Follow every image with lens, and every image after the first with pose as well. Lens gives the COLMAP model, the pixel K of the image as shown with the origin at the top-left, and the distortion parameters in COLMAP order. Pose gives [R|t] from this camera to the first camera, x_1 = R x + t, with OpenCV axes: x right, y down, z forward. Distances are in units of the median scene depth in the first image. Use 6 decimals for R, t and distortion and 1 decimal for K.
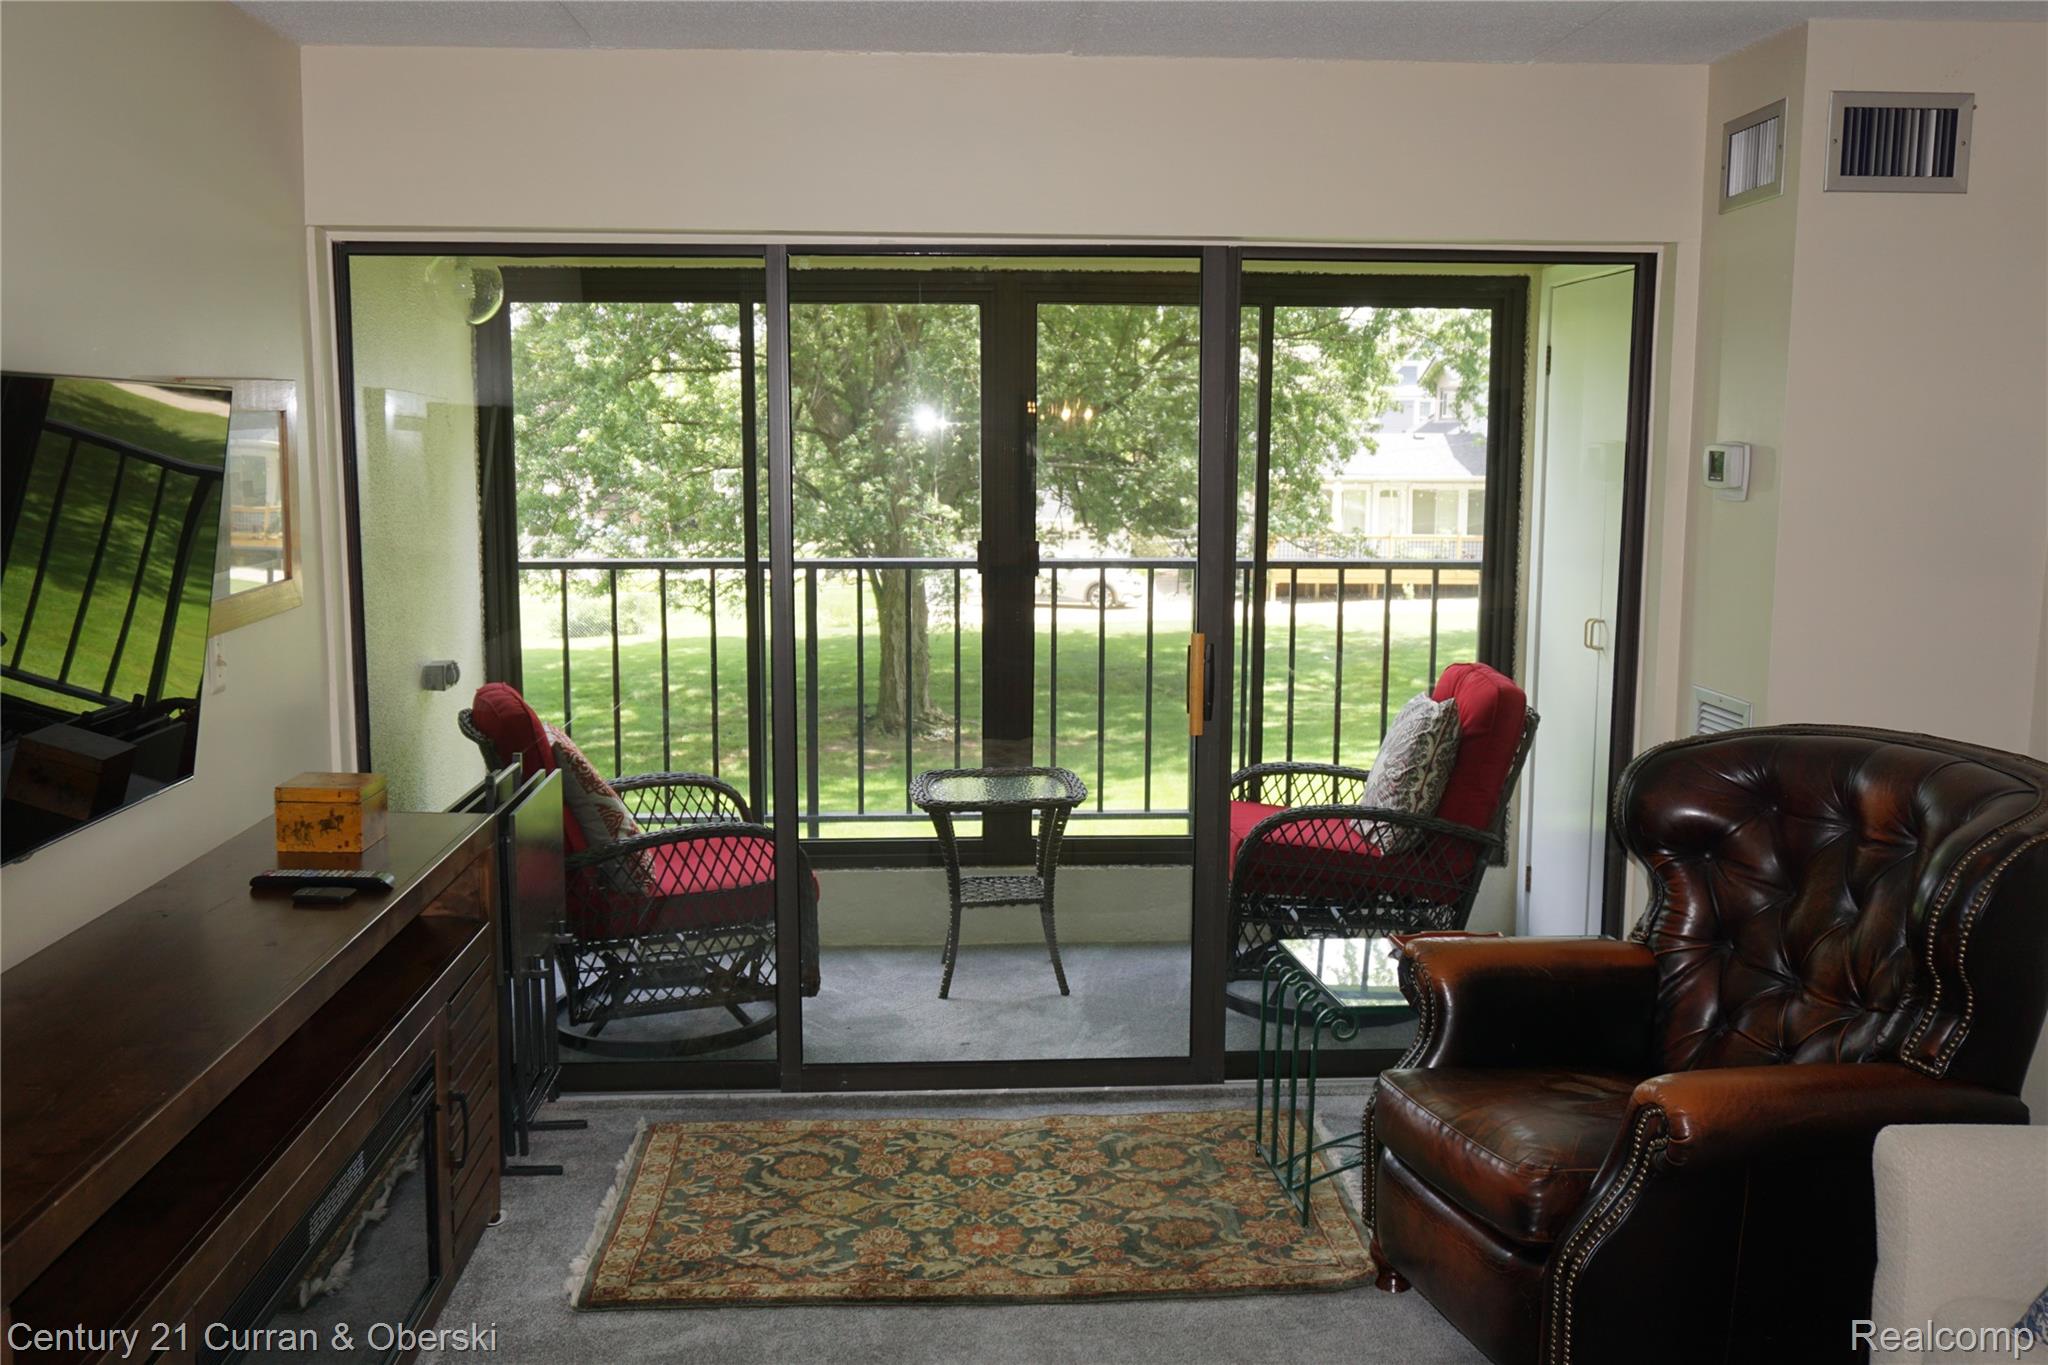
lens RADIAL K [[1788.2, 0, 1024.0], [0, 1788.2, 682.5], [0, 0, 1]] dist [0.005248, 0.004507]
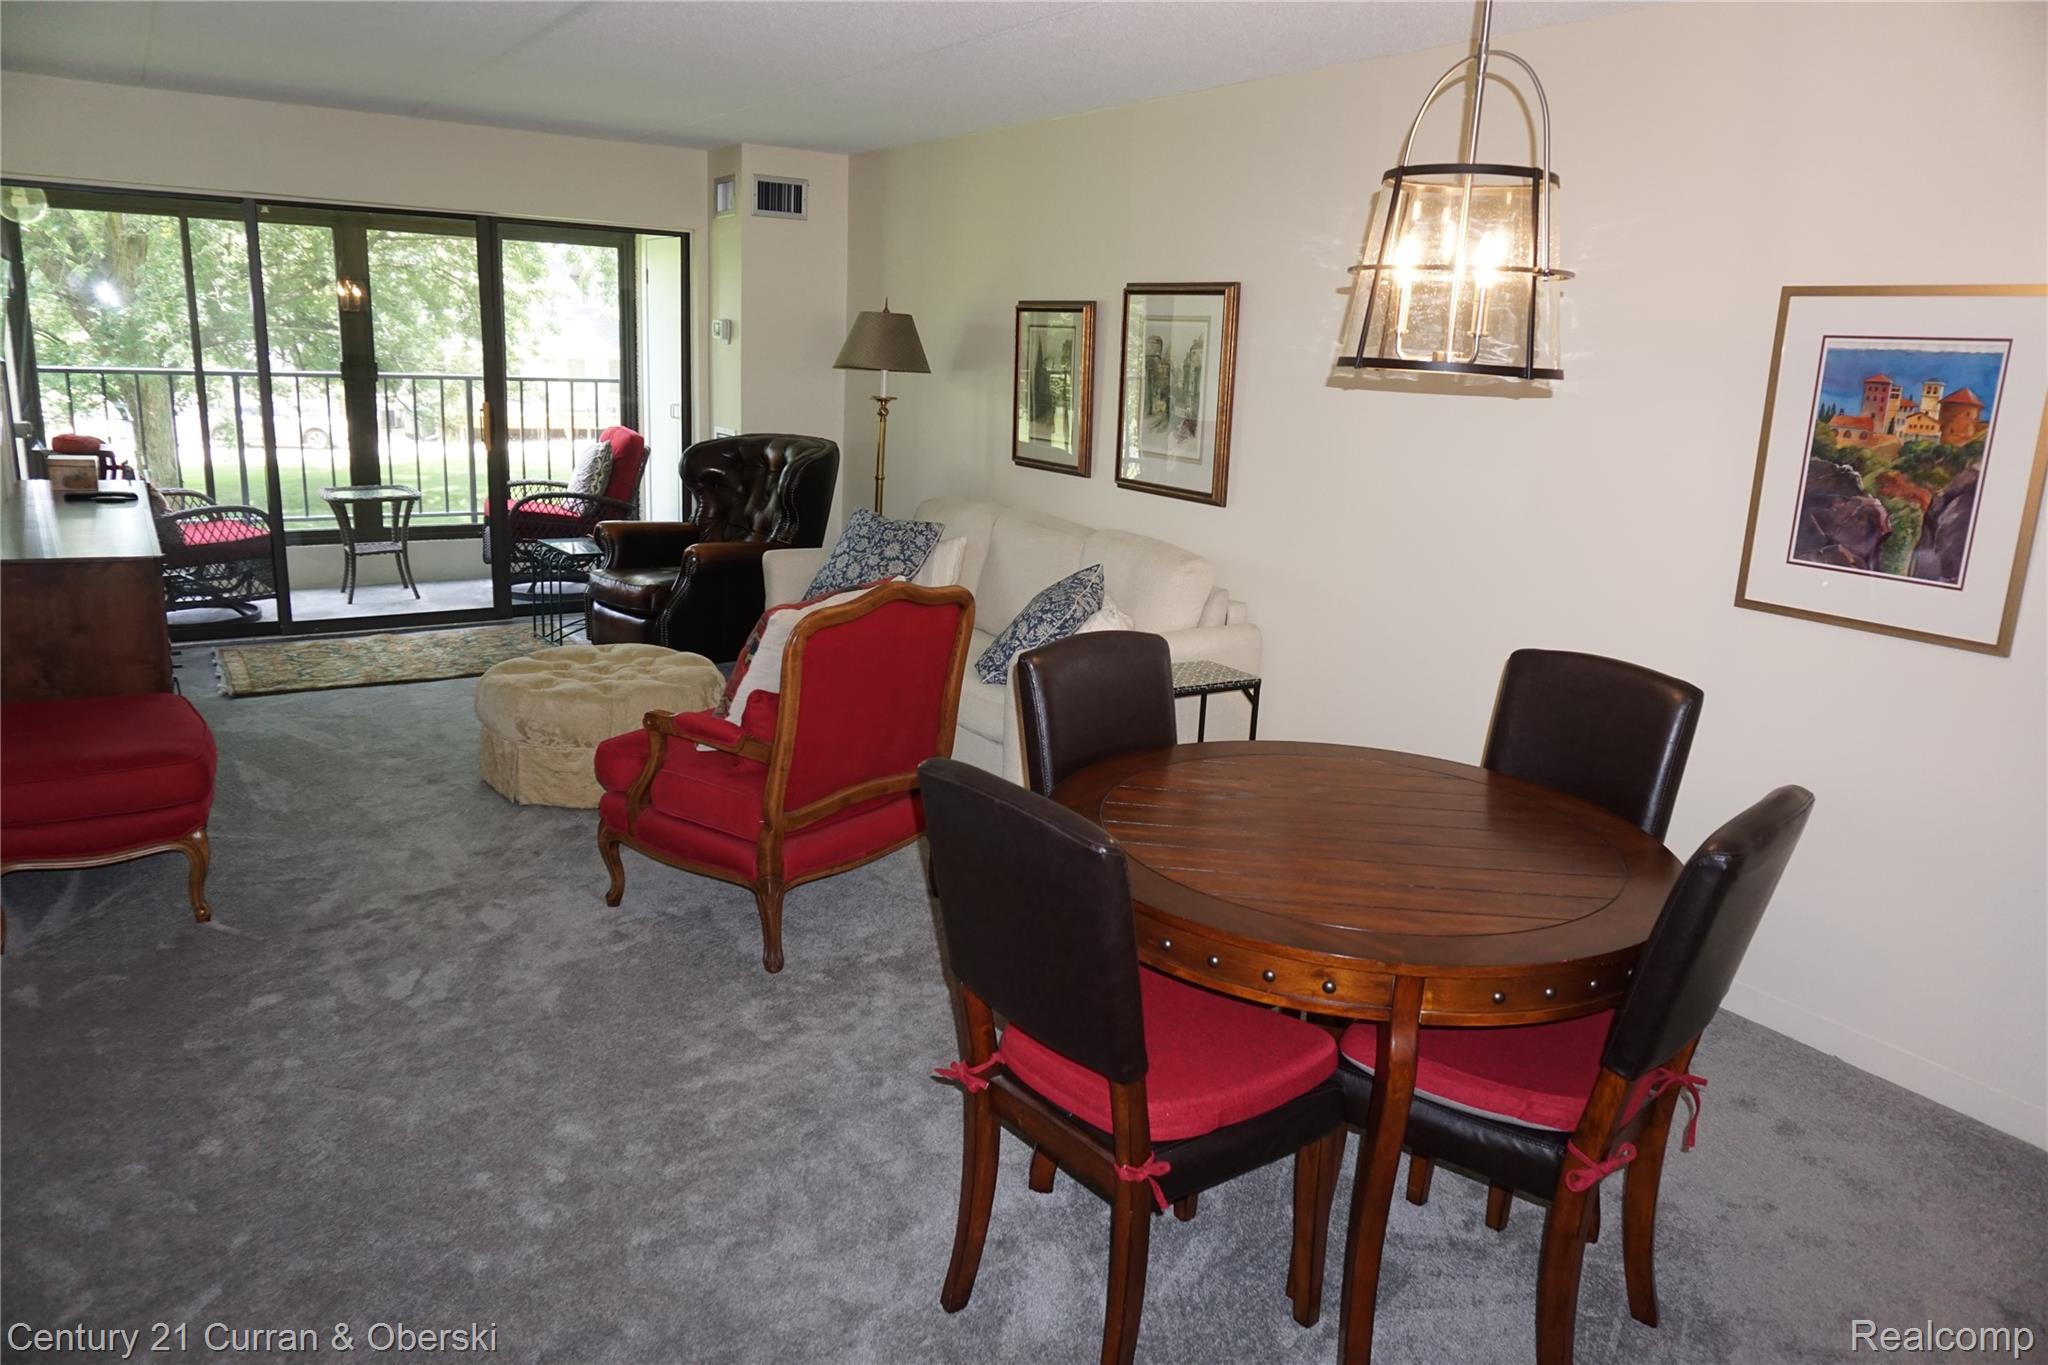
lens RADIAL K [[1388.3, 0, 1024.0], [0, 1388.3, 682.5], [0, 0, 1]] dist [-0.031008, 0.001385]
pose [[0.861964, -0.085764, 0.499662, -0.181162], [0.026772, 0.991912, 0.124071, 0.105383], [-0.506262, -0.093568, 0.857289, -0.683988]]
